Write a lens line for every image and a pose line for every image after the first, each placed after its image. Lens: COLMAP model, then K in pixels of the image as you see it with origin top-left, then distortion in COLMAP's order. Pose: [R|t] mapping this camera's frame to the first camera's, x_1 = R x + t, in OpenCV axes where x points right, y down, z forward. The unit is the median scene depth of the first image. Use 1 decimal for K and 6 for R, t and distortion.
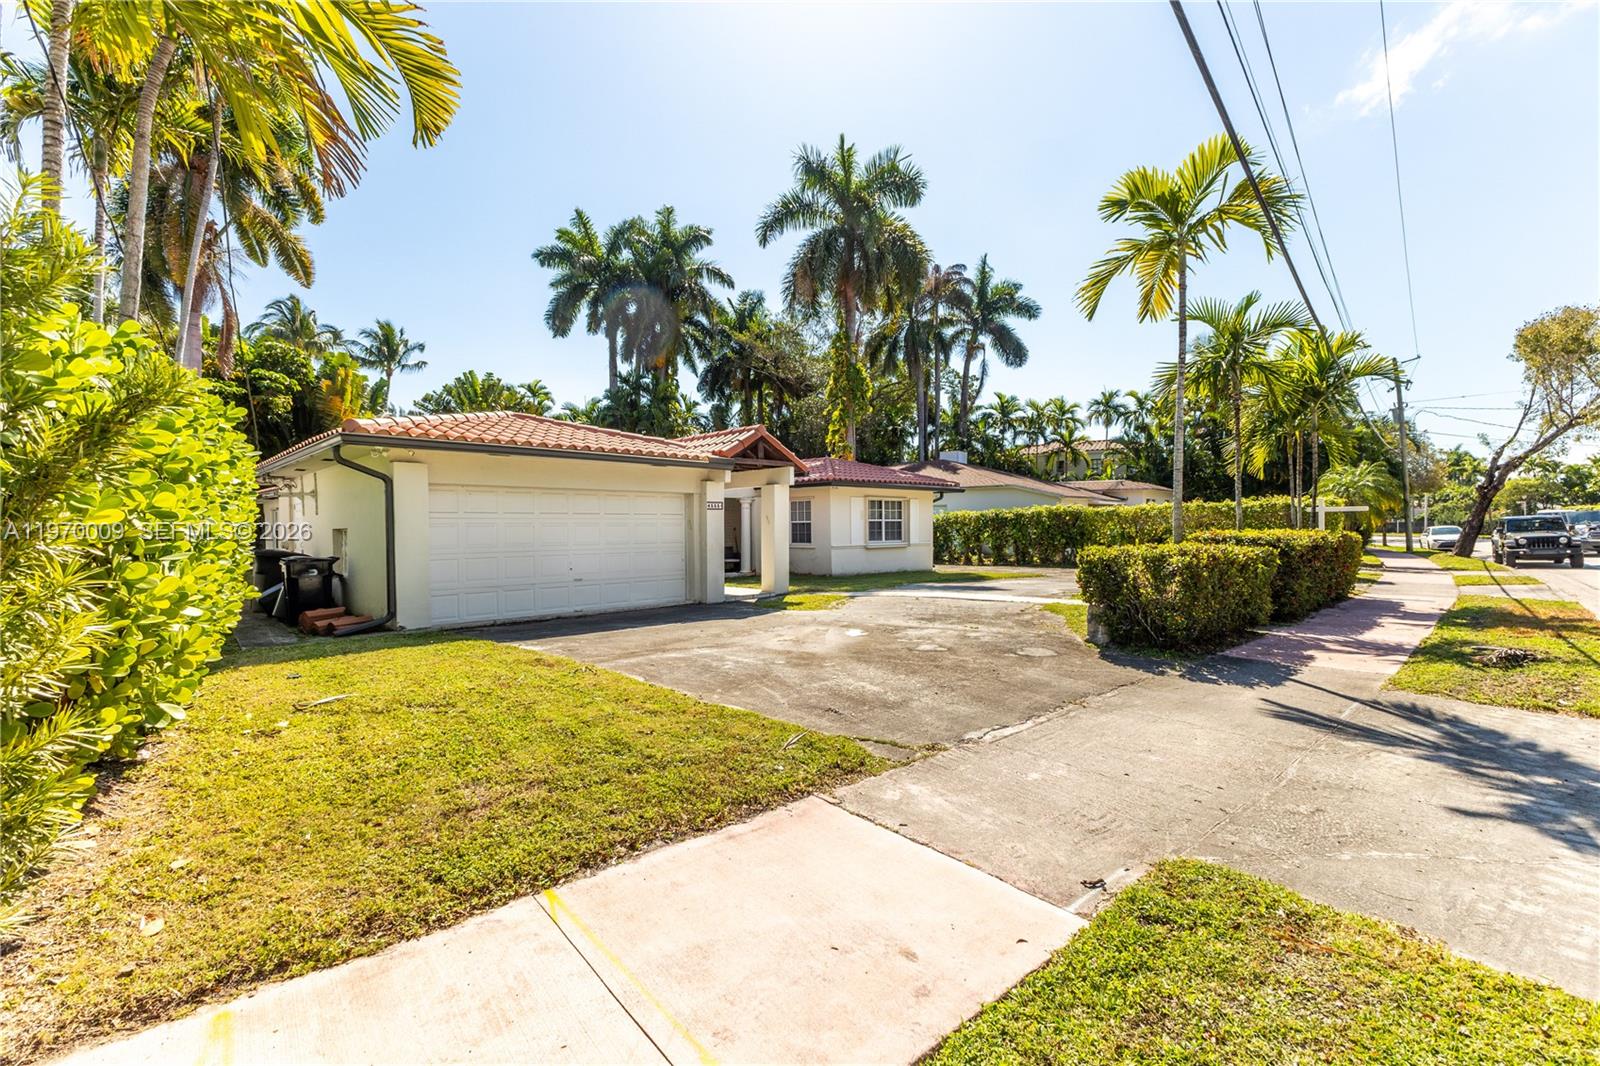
lens RADIAL K [[686.9, 0, 812.1], [0, 686.9, 535.6], [0, 0, 1]] dist [0.010071, -0.001863]
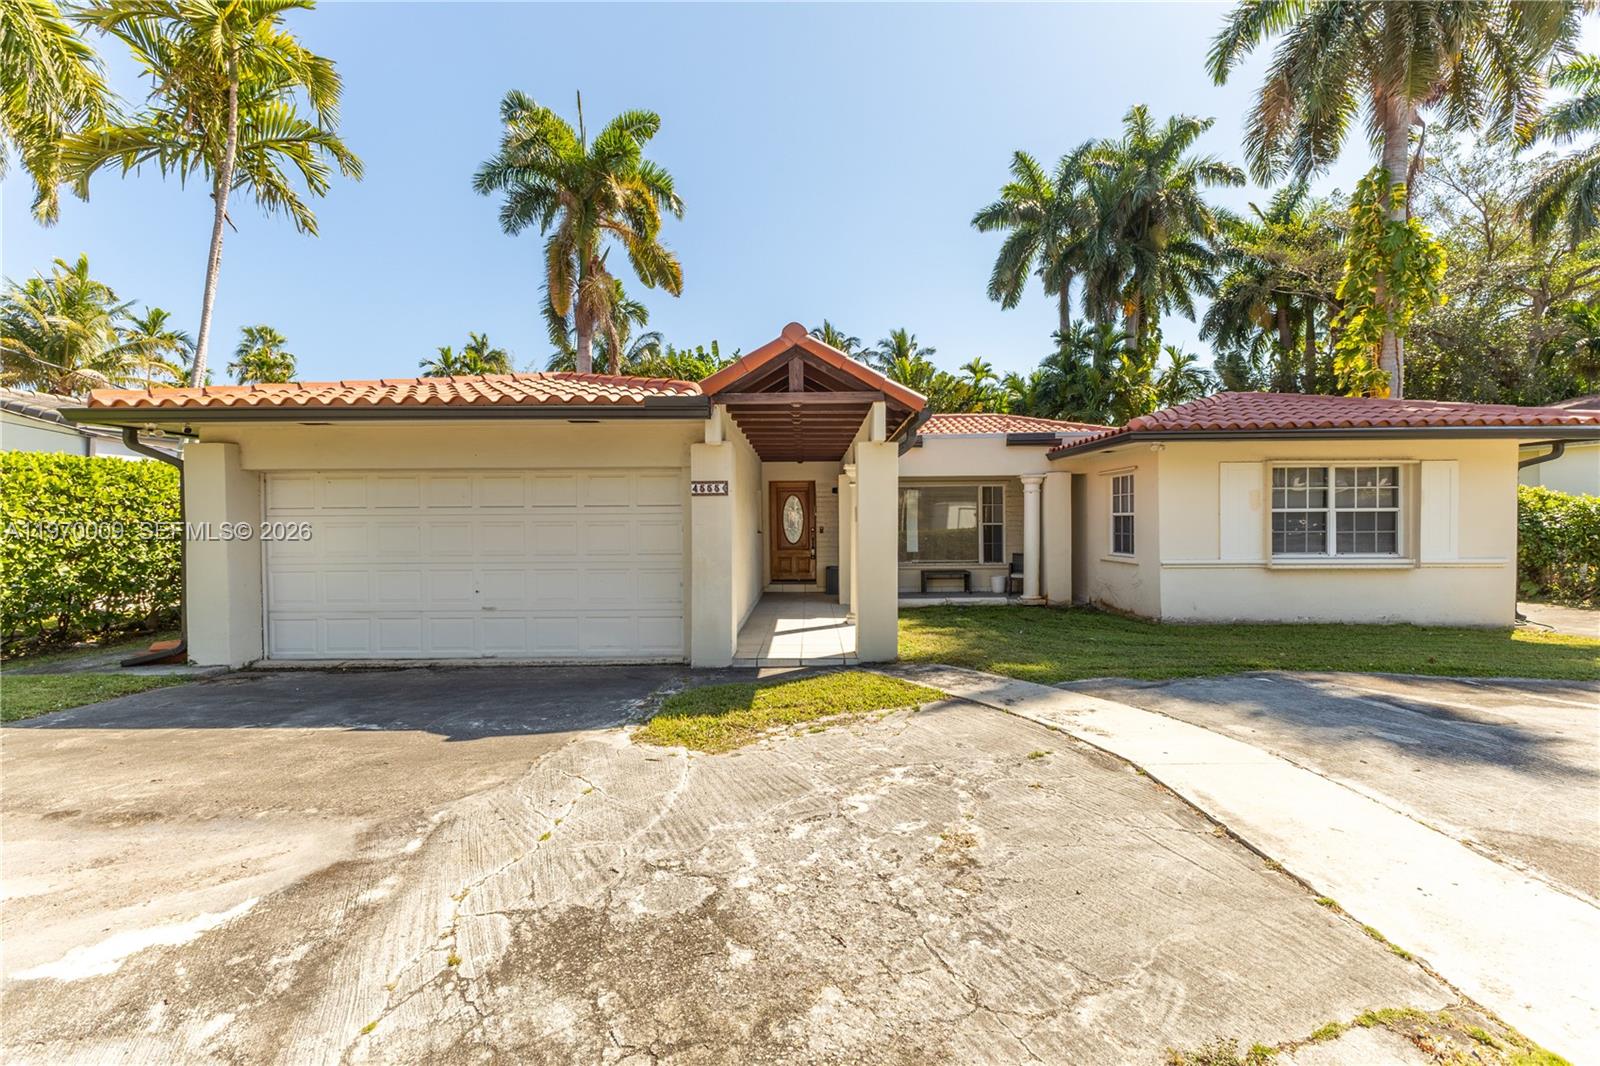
lens RADIAL K [[686.9, 0, 800.7], [0, 686.9, 529.9], [0, 0, 1]] dist [0.010071, -0.001863]
pose [[0.704470, 0.010552, -0.709656, 0.082542], [-0.007168, 0.999944, 0.007753, -0.004464], [0.709698, -0.000375, 0.704506, 0.191647]]
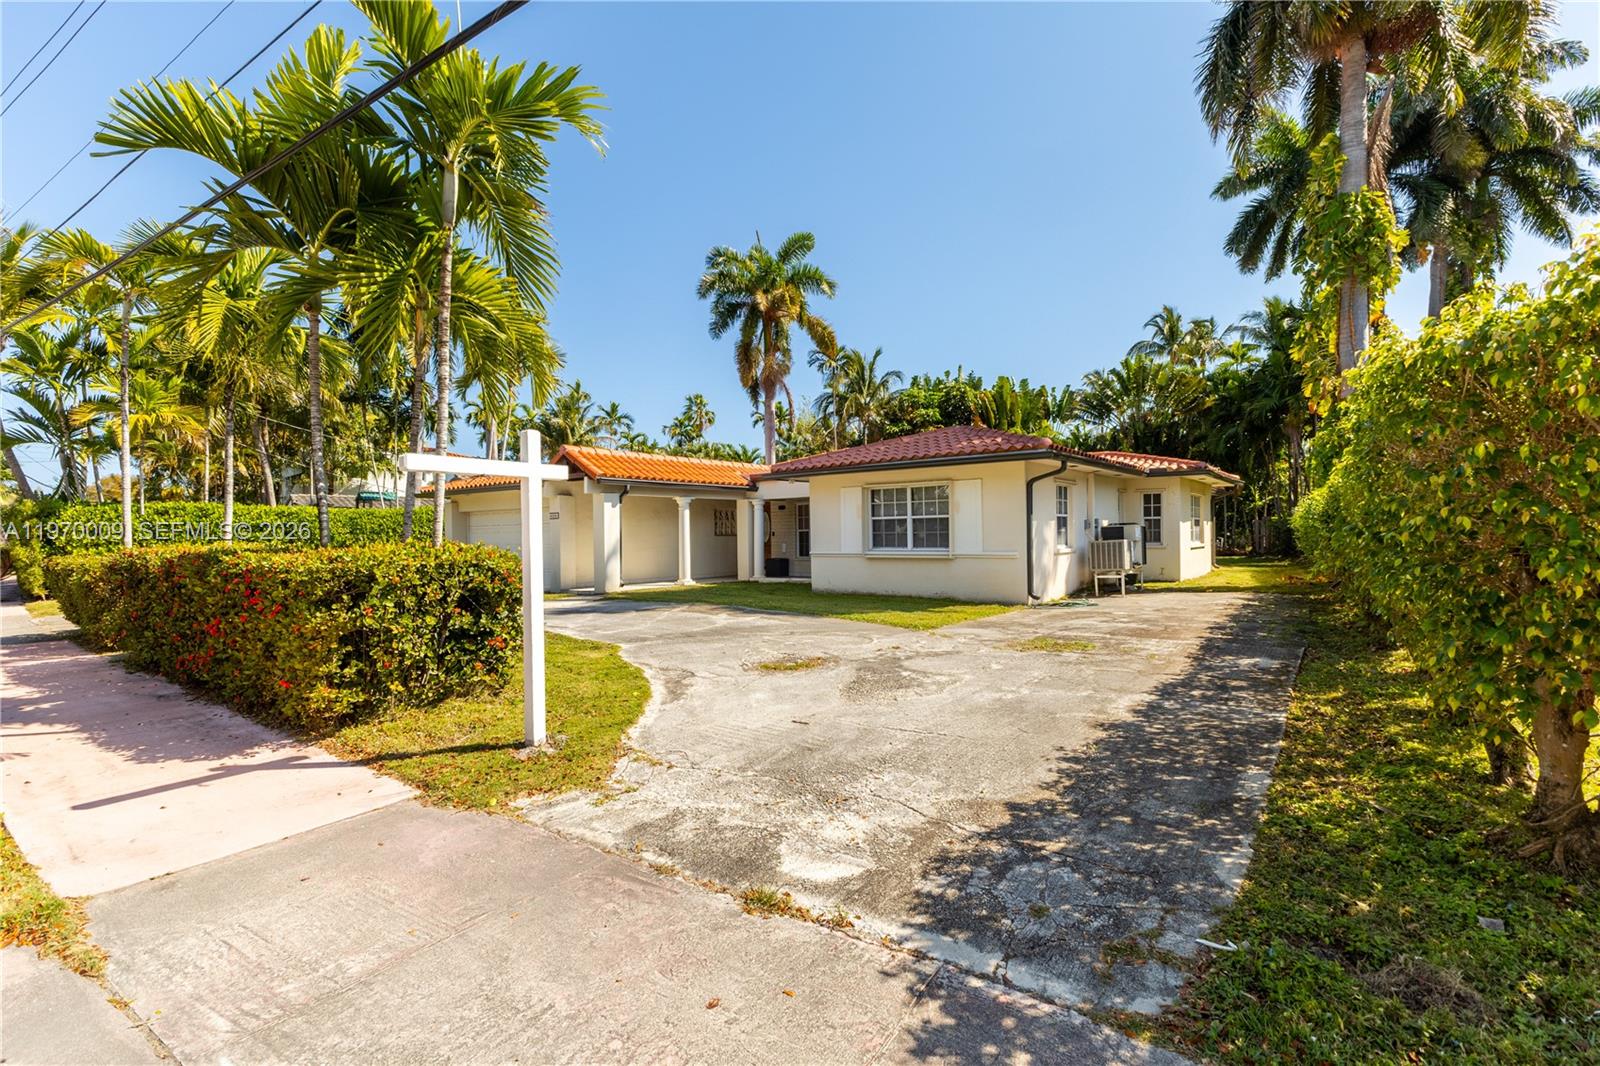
lens RADIAL K [[740.4, 0, 813.9], [0, 740.4, 523.4], [0, 0, 1]] dist [-0.018061, 0.000057]
pose [[0.134517, -0.007304, -0.990884, 0.362519], [0.003347, 0.999970, -0.006917, -0.005346], [0.990906, -0.002386, 0.134537, 0.370626]]
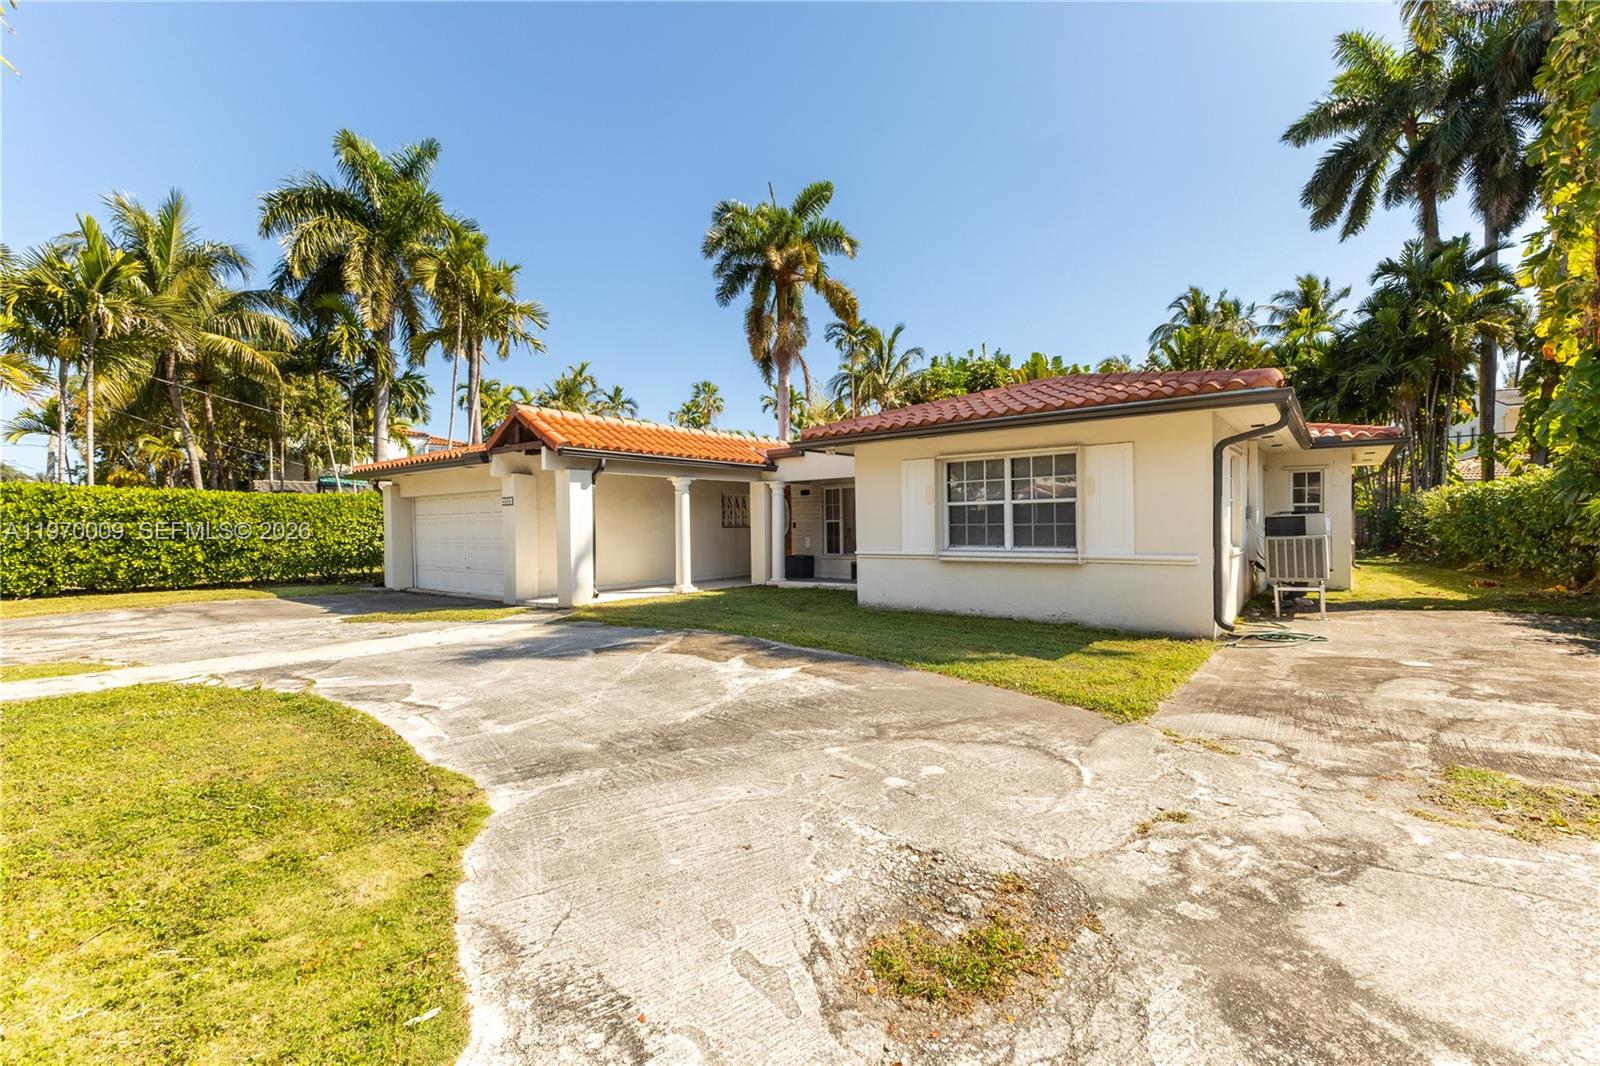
lens RADIAL K [[686.9, 0, 812.1], [0, 686.9, 529.6], [0, 0, 1]] dist [0.010071, -0.001863]
pose [[0.130119, 0.016066, -0.991368, 0.242246], [0.002637, 0.999860, 0.016550, -0.005423], [0.991495, -0.004768, 0.130059, 0.371164]]
